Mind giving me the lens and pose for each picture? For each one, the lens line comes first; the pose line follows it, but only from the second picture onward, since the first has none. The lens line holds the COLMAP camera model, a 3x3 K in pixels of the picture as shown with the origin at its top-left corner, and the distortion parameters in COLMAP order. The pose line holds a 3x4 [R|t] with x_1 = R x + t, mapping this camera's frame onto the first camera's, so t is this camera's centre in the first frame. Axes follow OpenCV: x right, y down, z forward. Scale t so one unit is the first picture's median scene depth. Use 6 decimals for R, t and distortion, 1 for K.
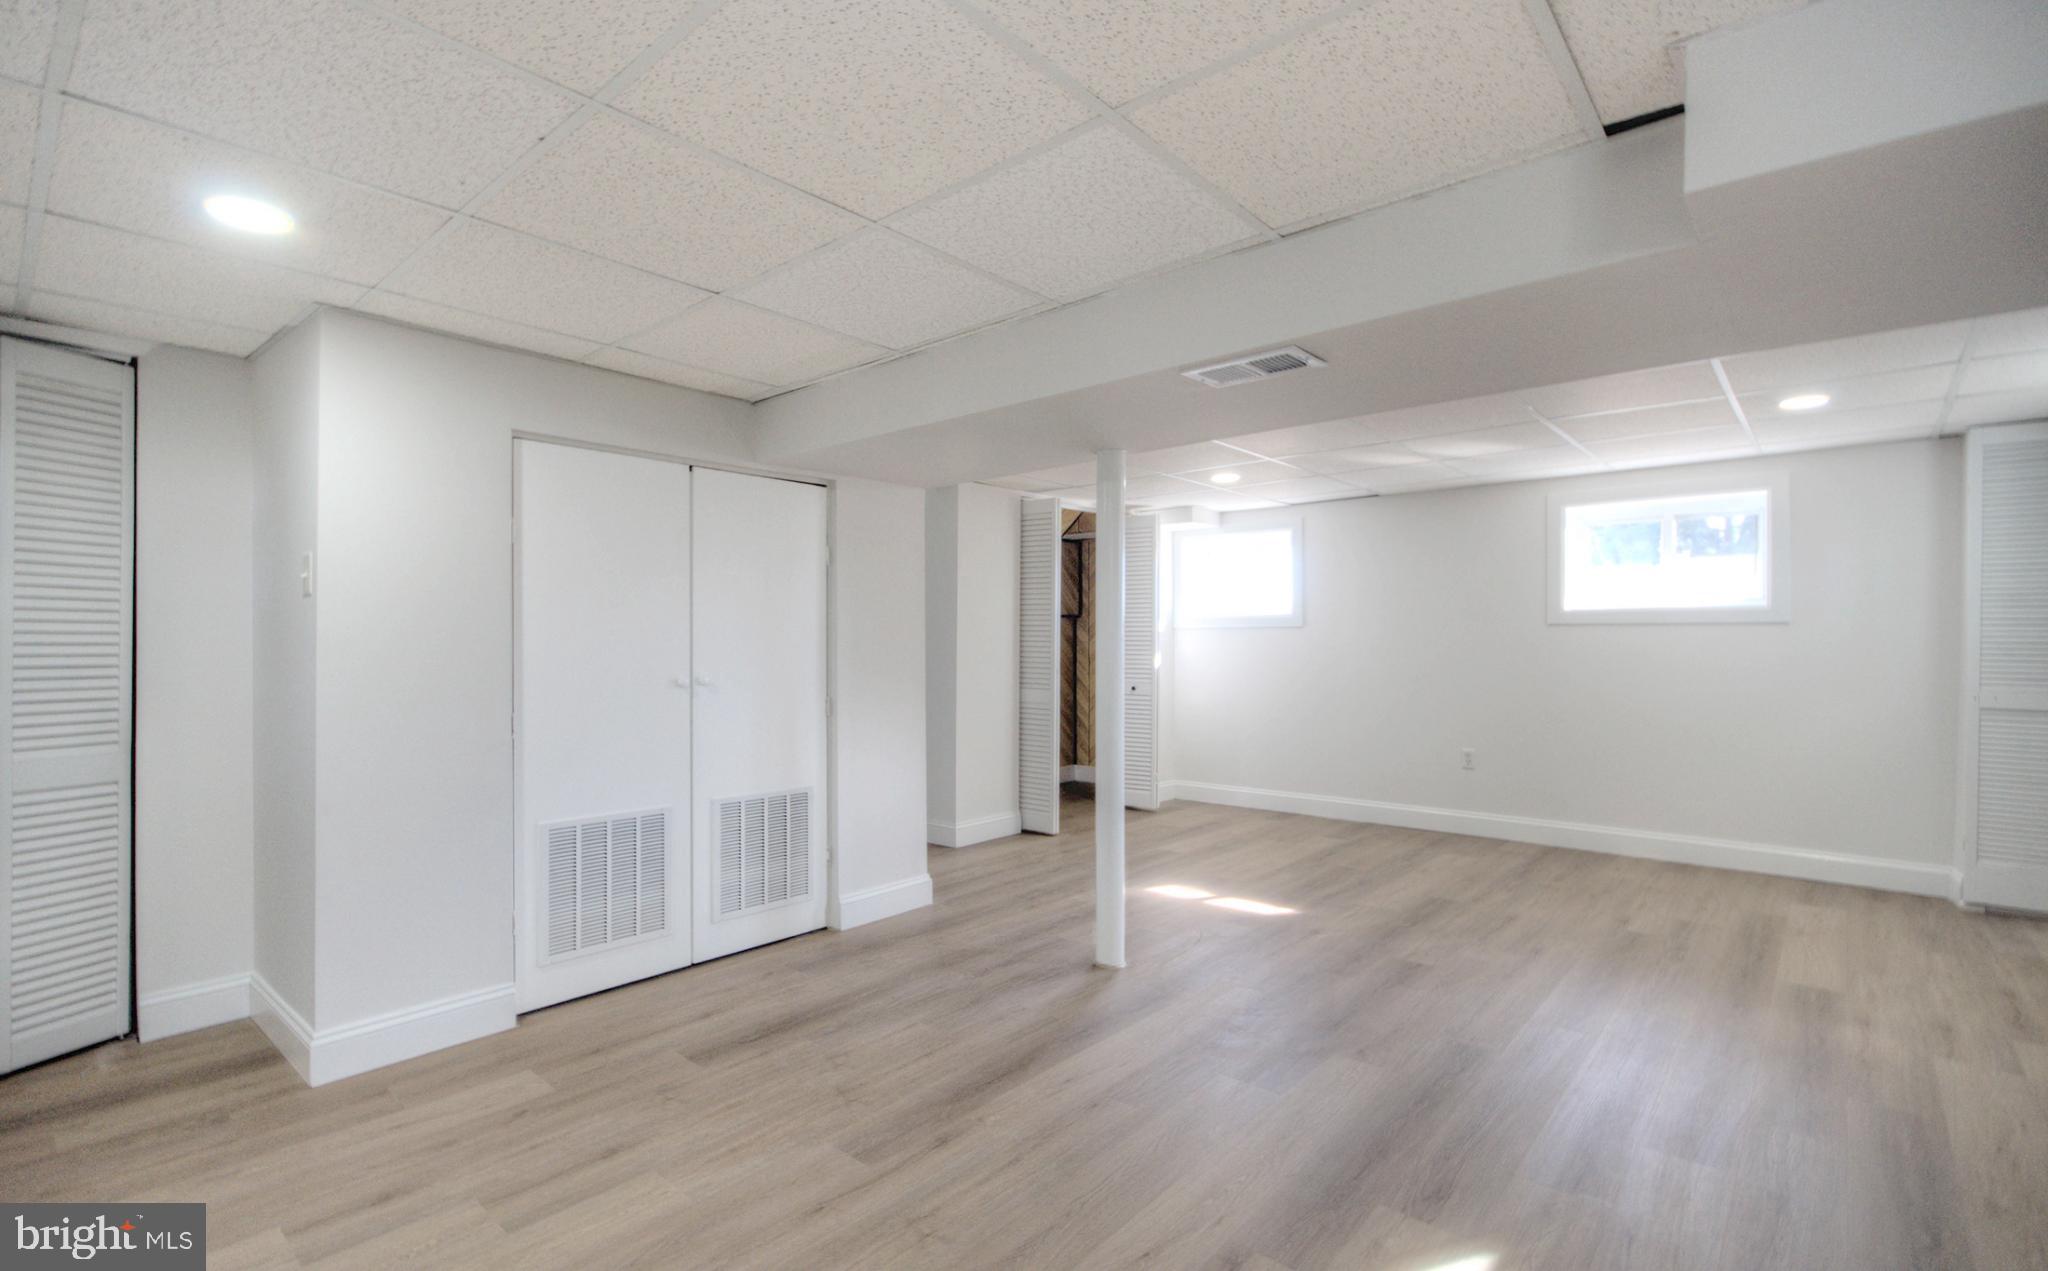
lens RADIAL K [[926.0, 0, 1024.0], [0, 926.0, 635.5], [0, 0, 1]] dist [0.001772, 0.000030]
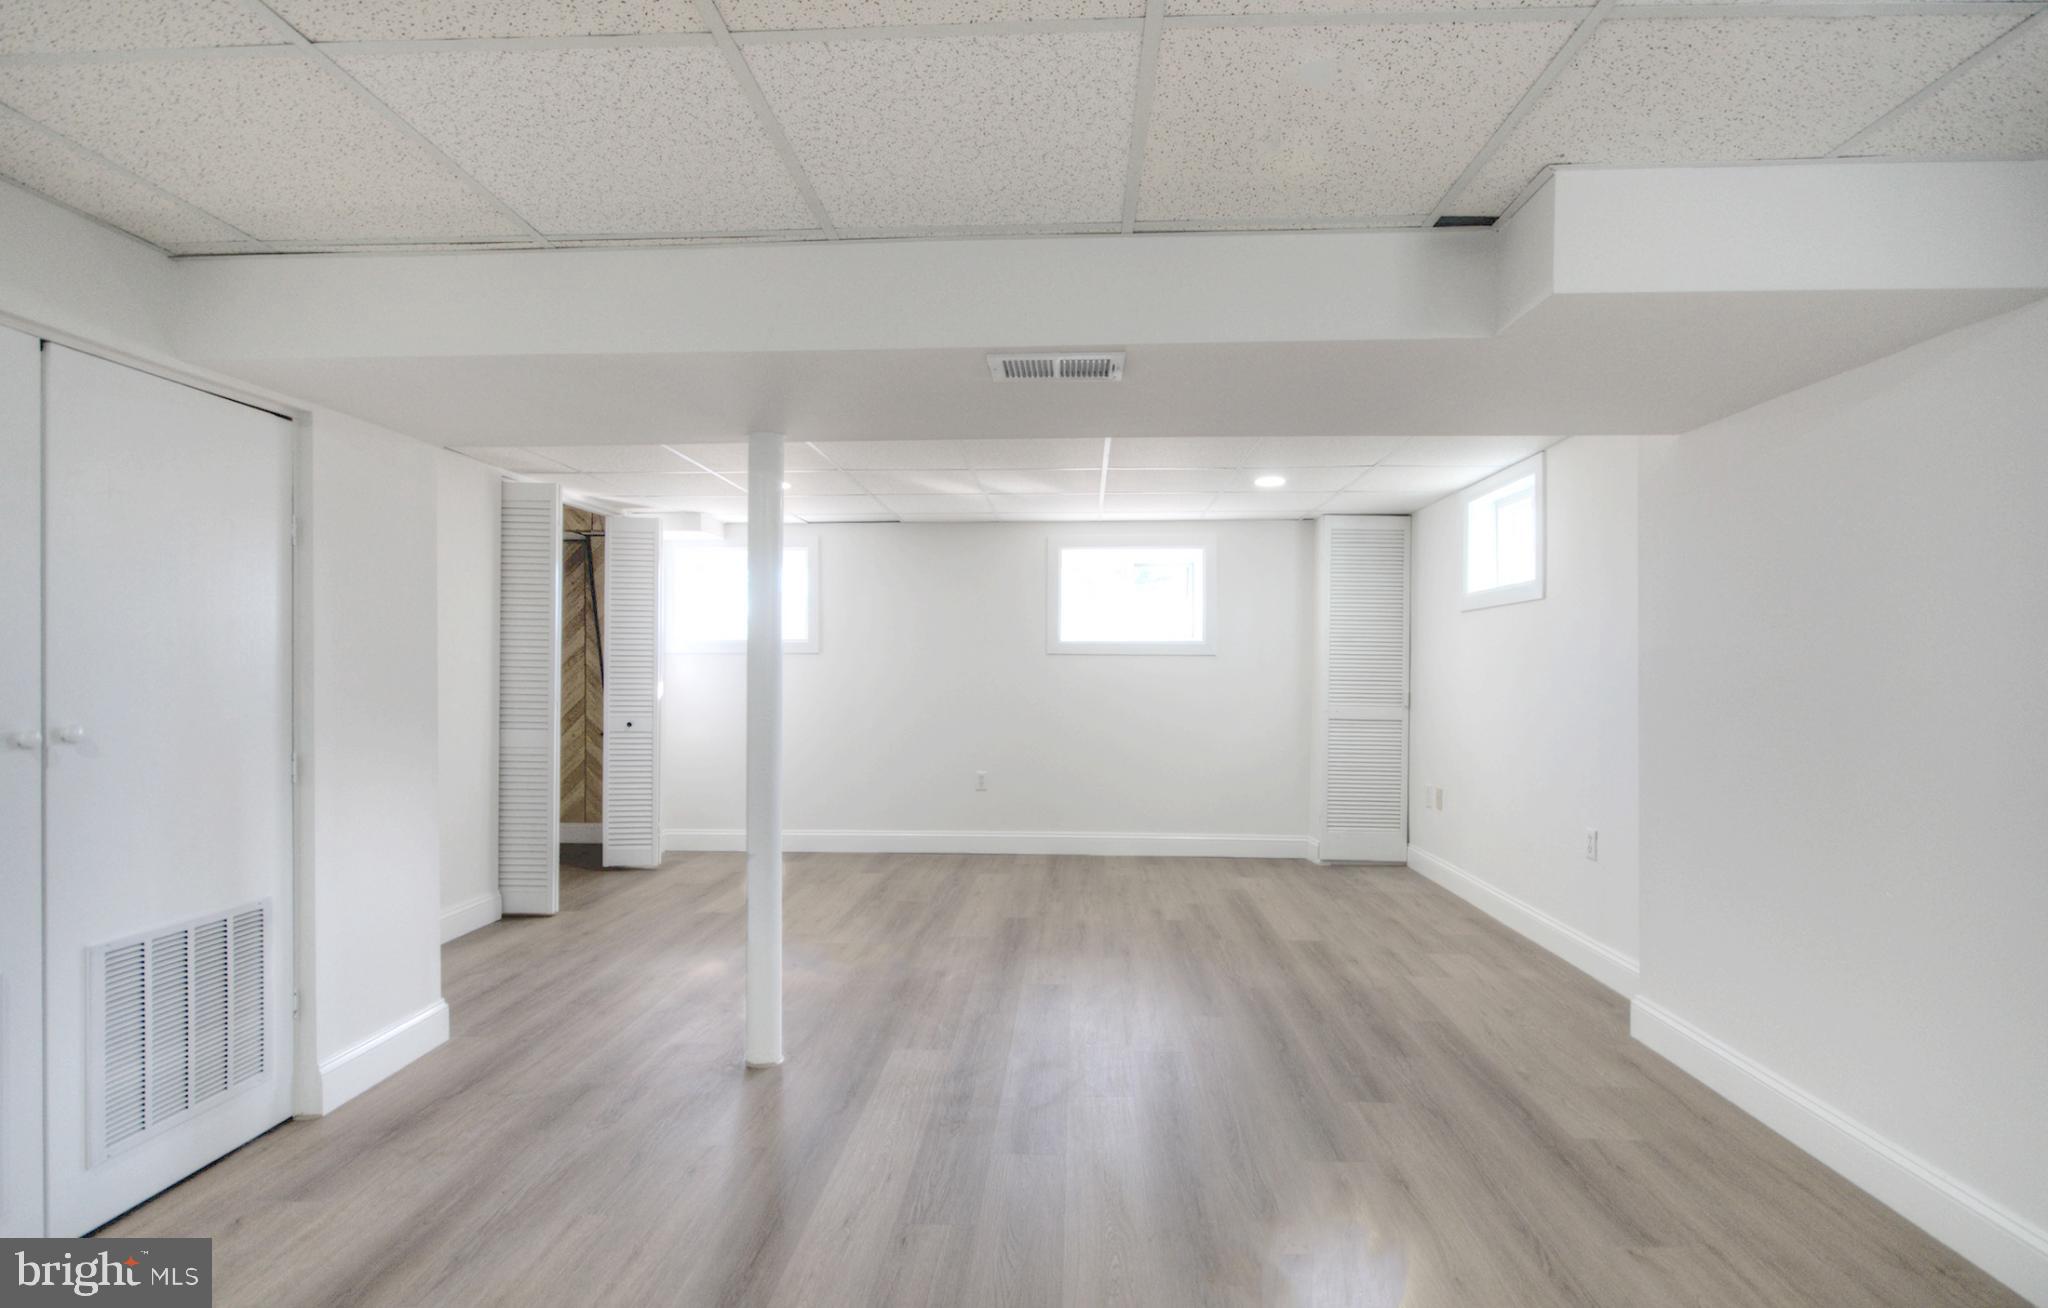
lens RADIAL K [[955.2, 0, 1026.9], [0, 955.2, 663.4], [0, 0, 1]] dist [-0.001969, -0.000651]
pose [[0.783204, 0.007212, 0.621723, -0.203590], [-0.006900, 0.999972, -0.002908, 0.003521], [-0.621727, -0.002013, 0.783232, 0.160671]]
